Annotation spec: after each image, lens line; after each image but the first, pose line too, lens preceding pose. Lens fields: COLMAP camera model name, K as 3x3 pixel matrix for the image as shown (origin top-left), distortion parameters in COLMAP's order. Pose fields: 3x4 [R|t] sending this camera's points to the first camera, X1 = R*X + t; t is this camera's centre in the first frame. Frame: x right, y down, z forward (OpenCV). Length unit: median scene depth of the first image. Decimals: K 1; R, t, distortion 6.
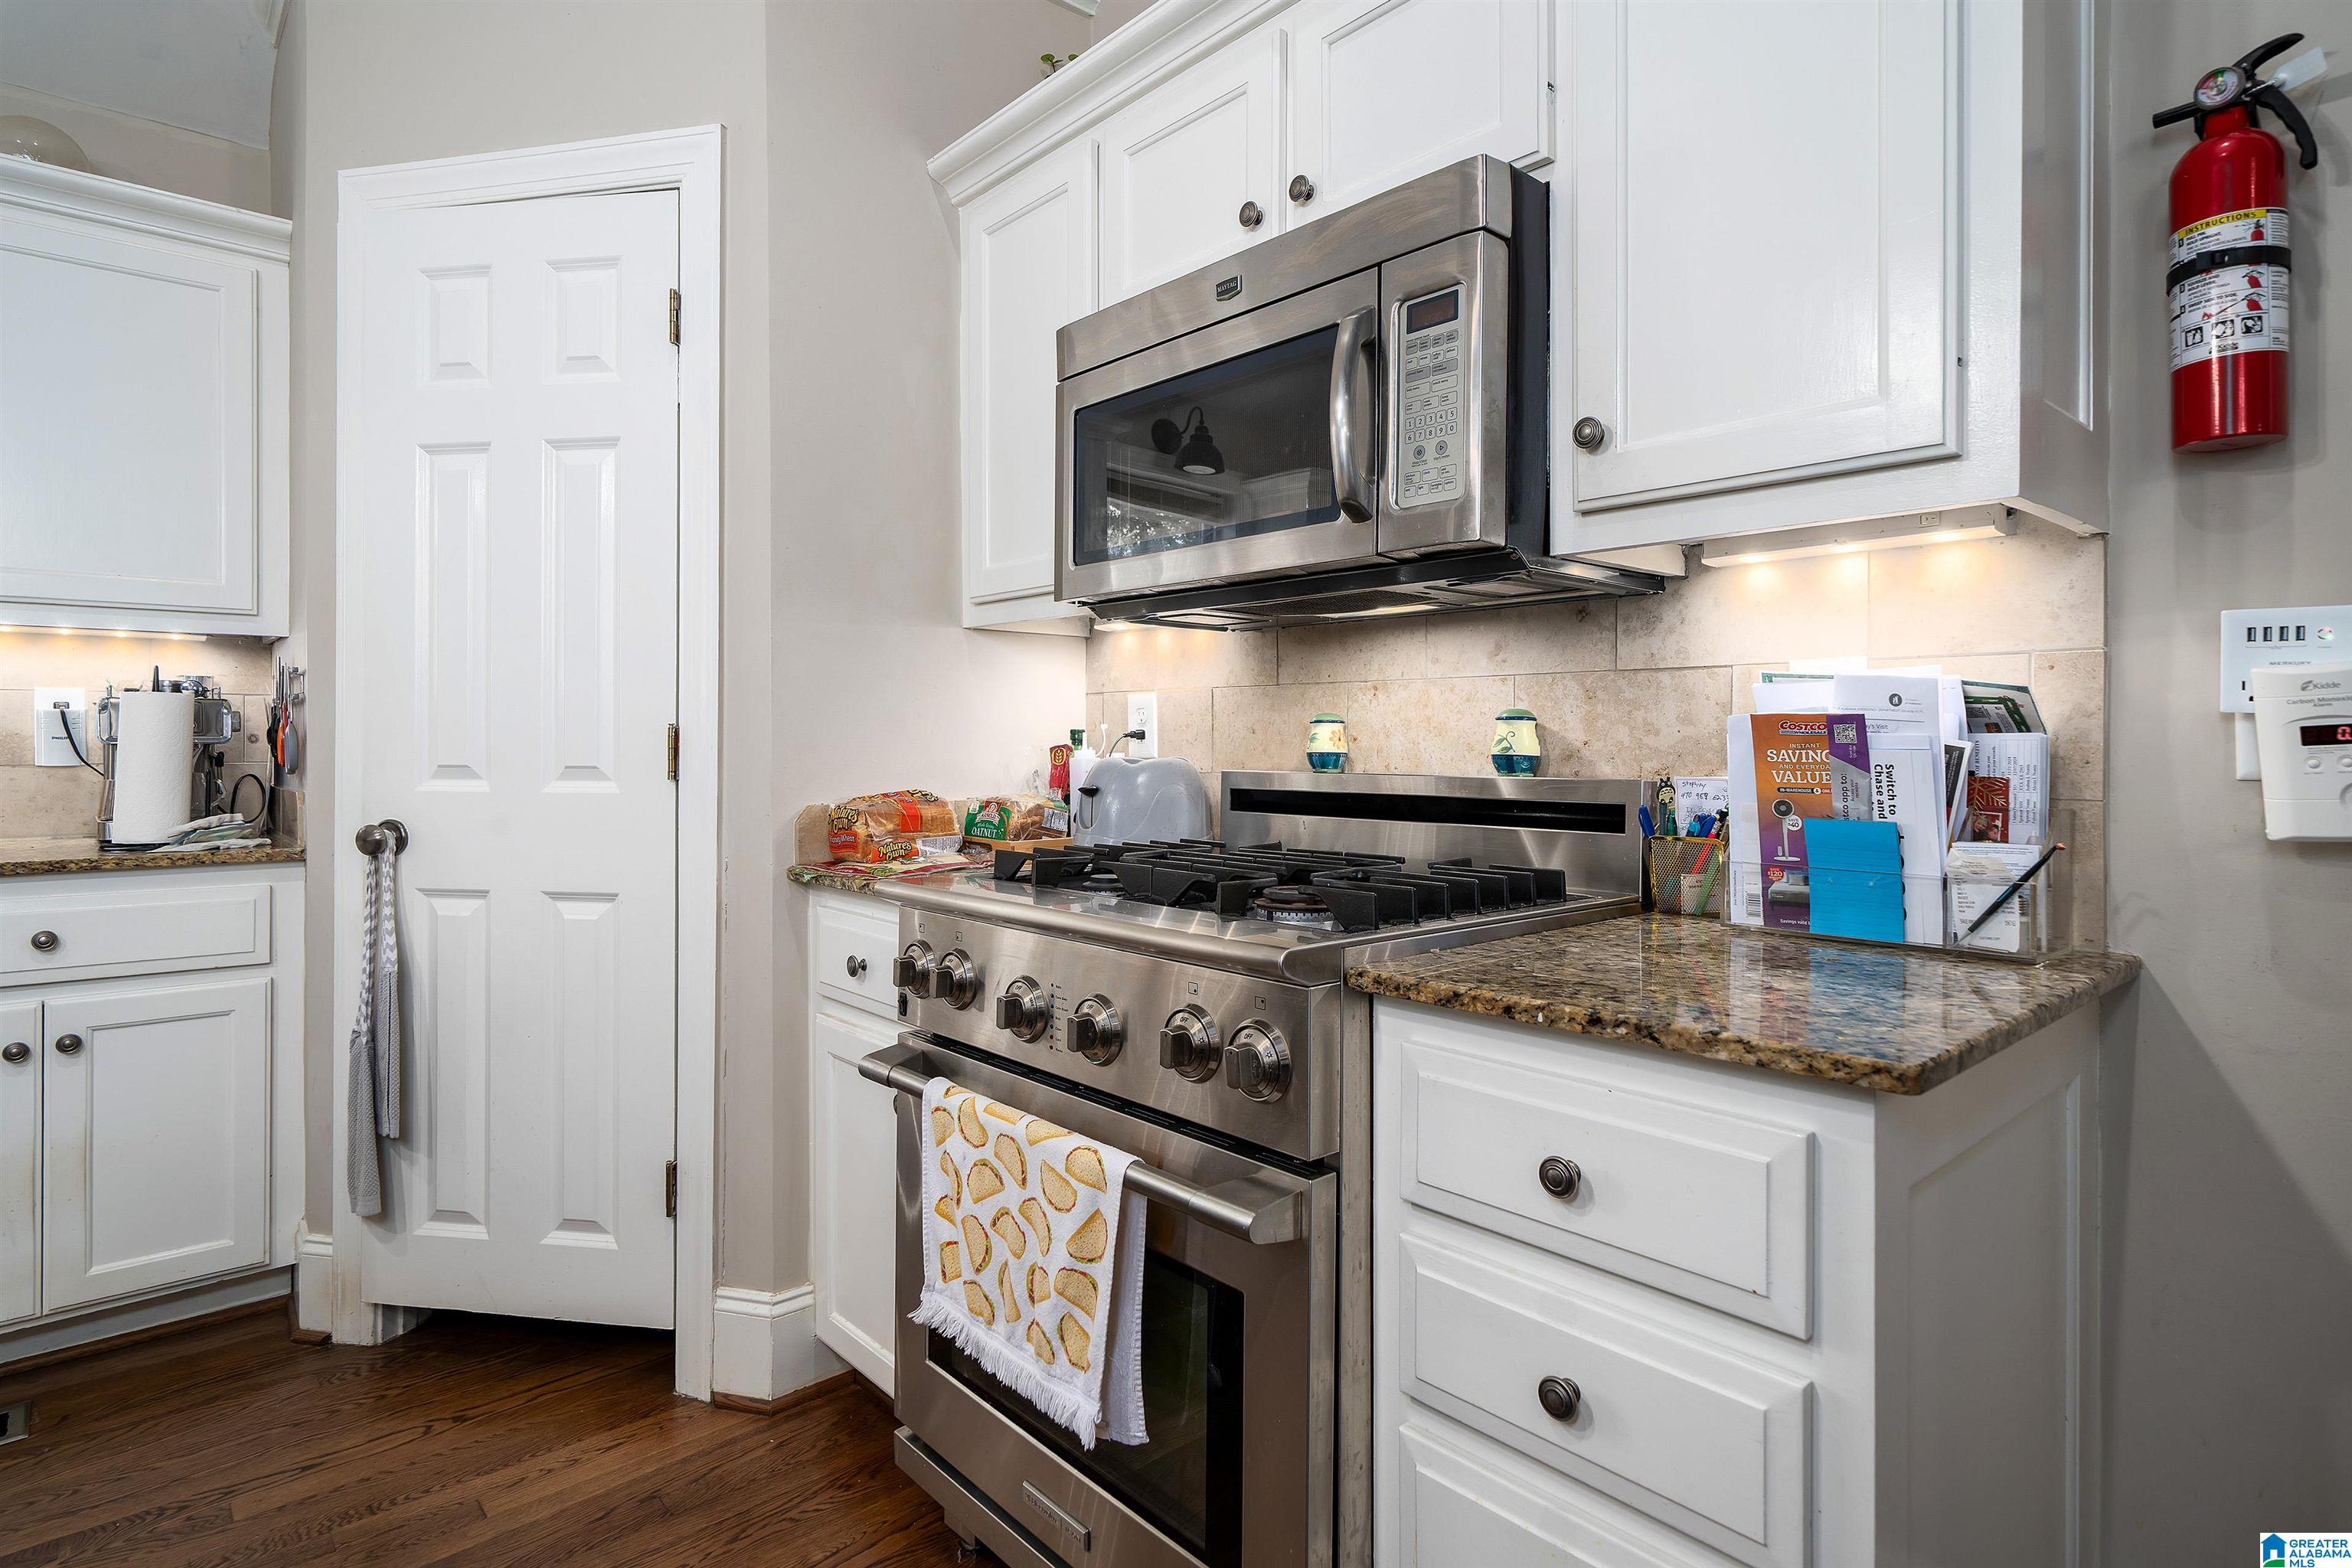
lens RADIAL K [[1196.1, 0, 1131.6], [0, 1196.1, 735.8], [0, 0, 1]] dist [0.004336, 0.000985]
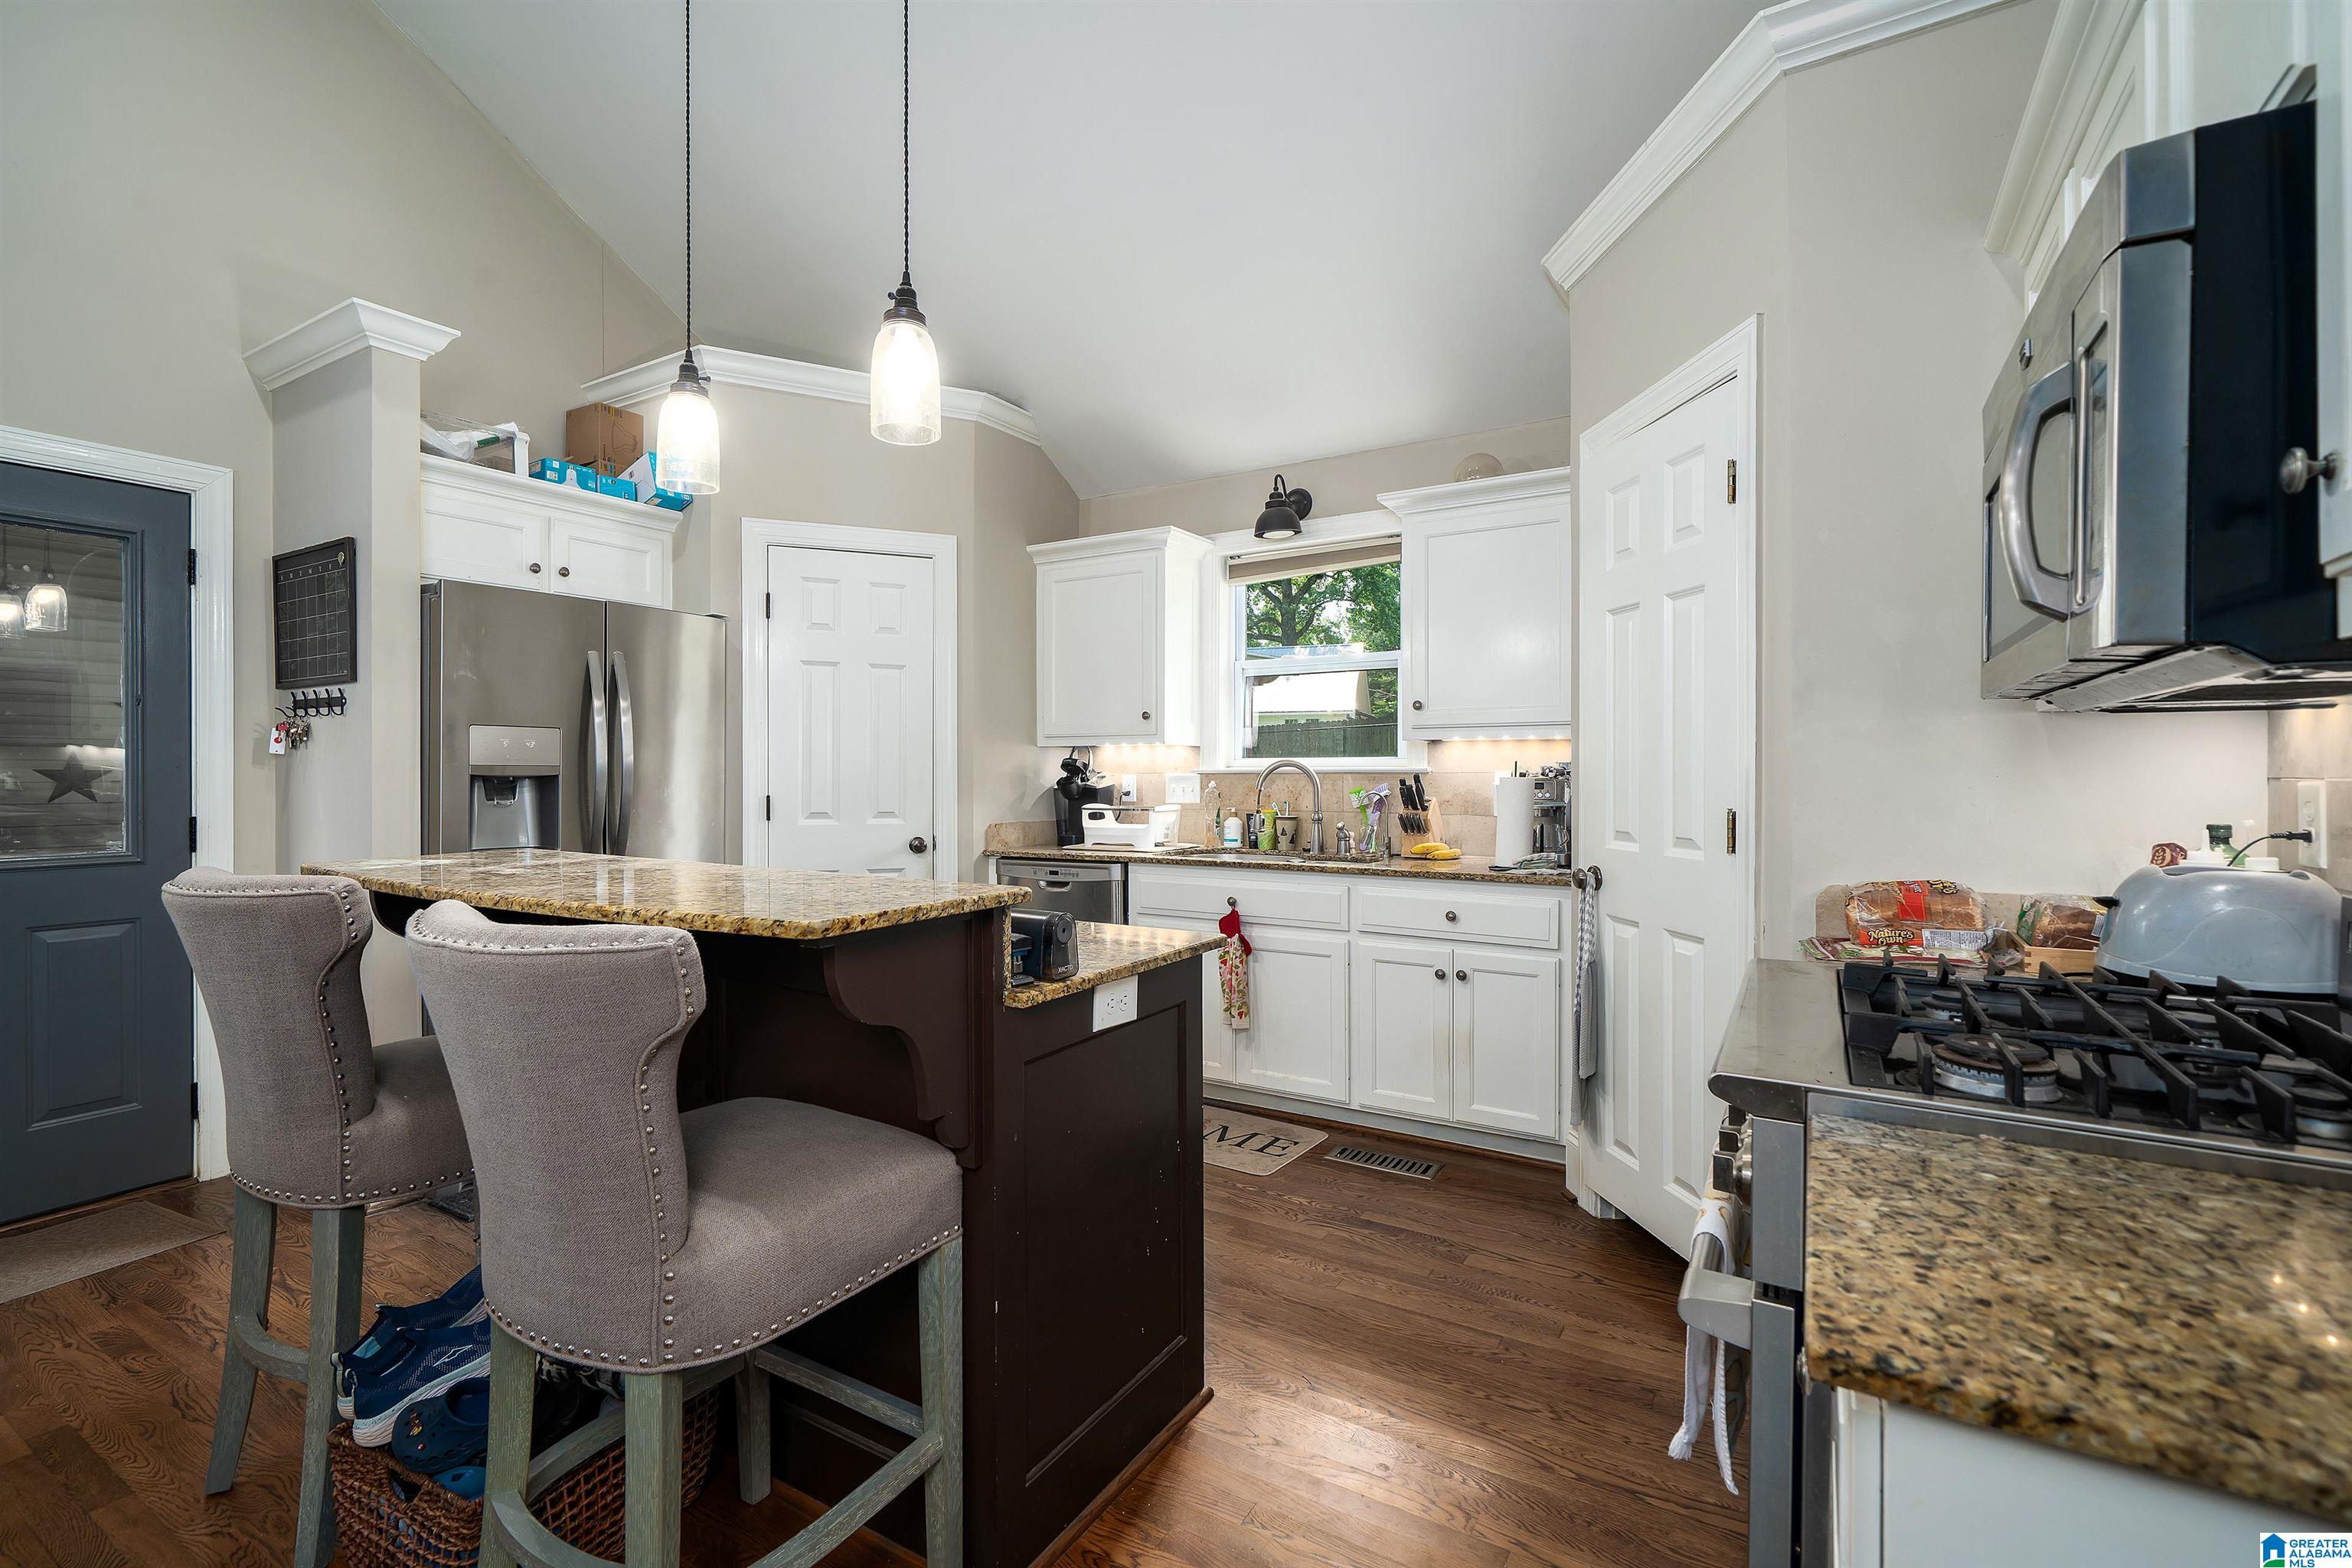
lens RADIAL K [[1026.1, 0, 1174.2], [0, 1026.1, 762.8], [0, 0, 1]] dist [-0.005084, 0.000553]
pose [[0.310308, -0.010418, -0.950579, 0.443580], [0.007596, 0.999935, -0.008480, -0.052329], [0.950606, -0.004589, 0.310367, 0.116420]]
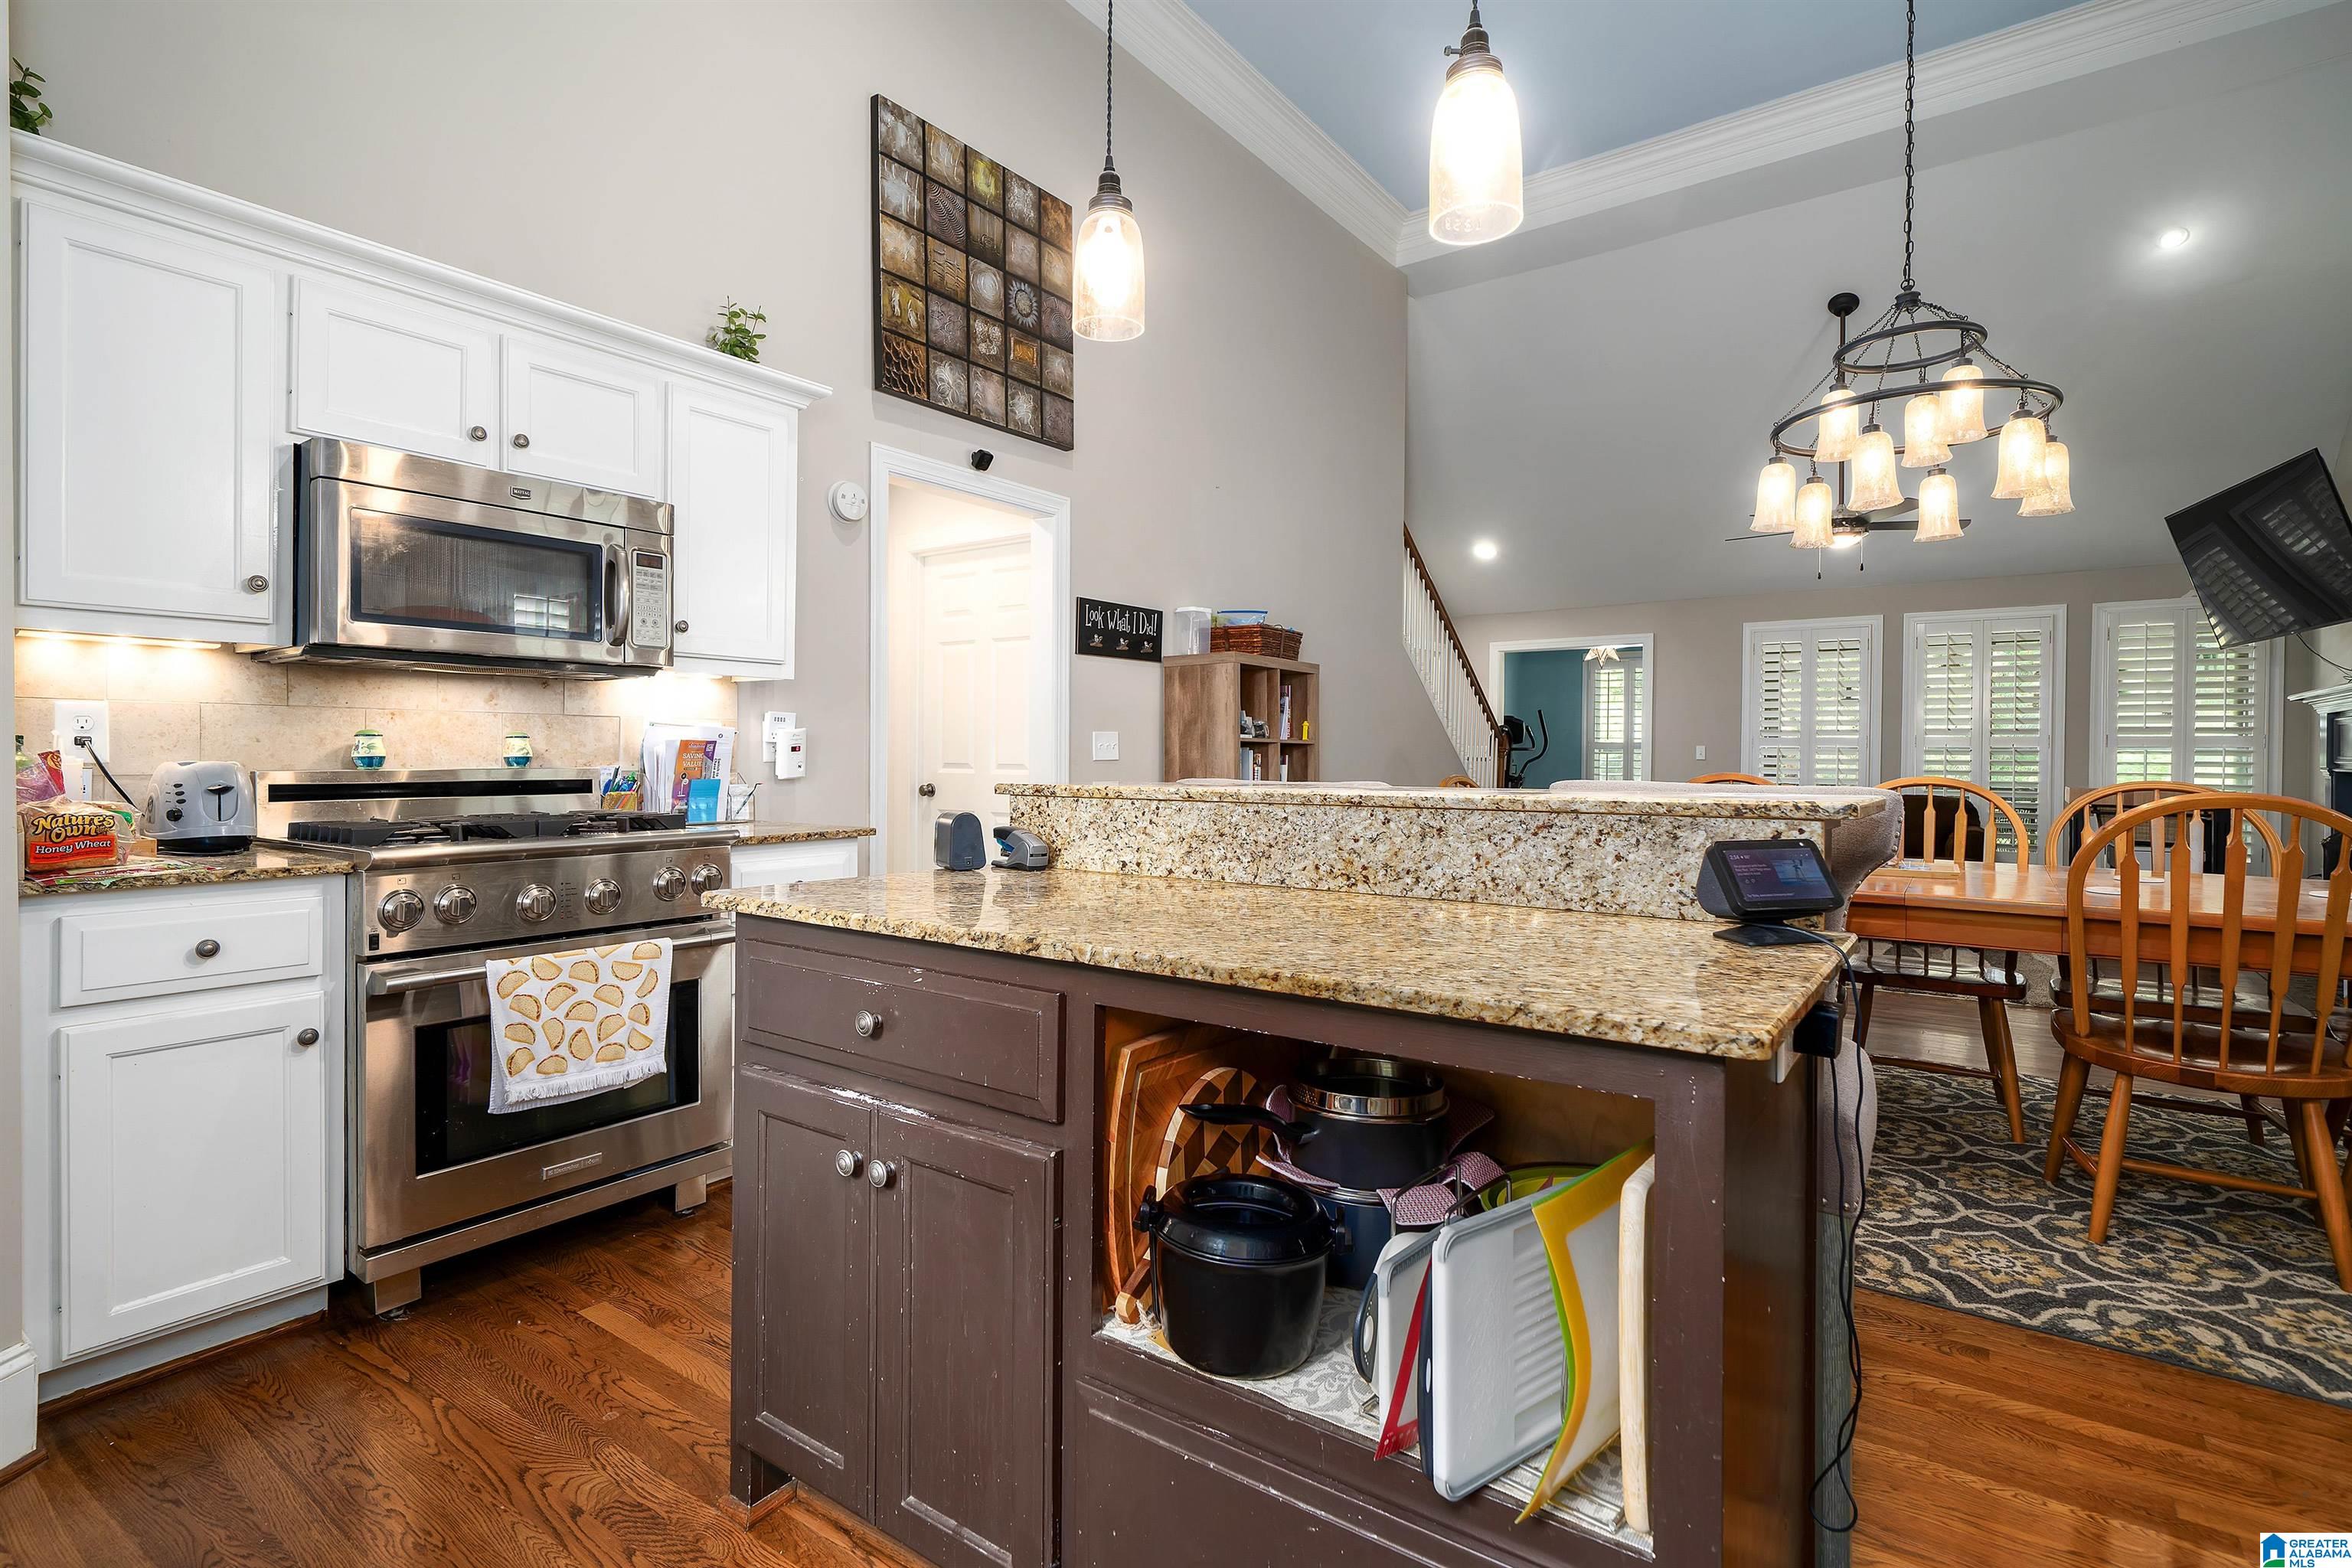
lens RADIAL K [[1081.9, 0, 1220.7], [0, 1081.9, 751.6], [0, 0, 1]] dist [0.003862, -0.000780]
pose [[-0.249952, -0.001888, 0.968256, -1.299040], [-0.010976, 0.999939, -0.000884, -0.001894], [-0.968196, -0.010848, -0.249958, 0.300703]]
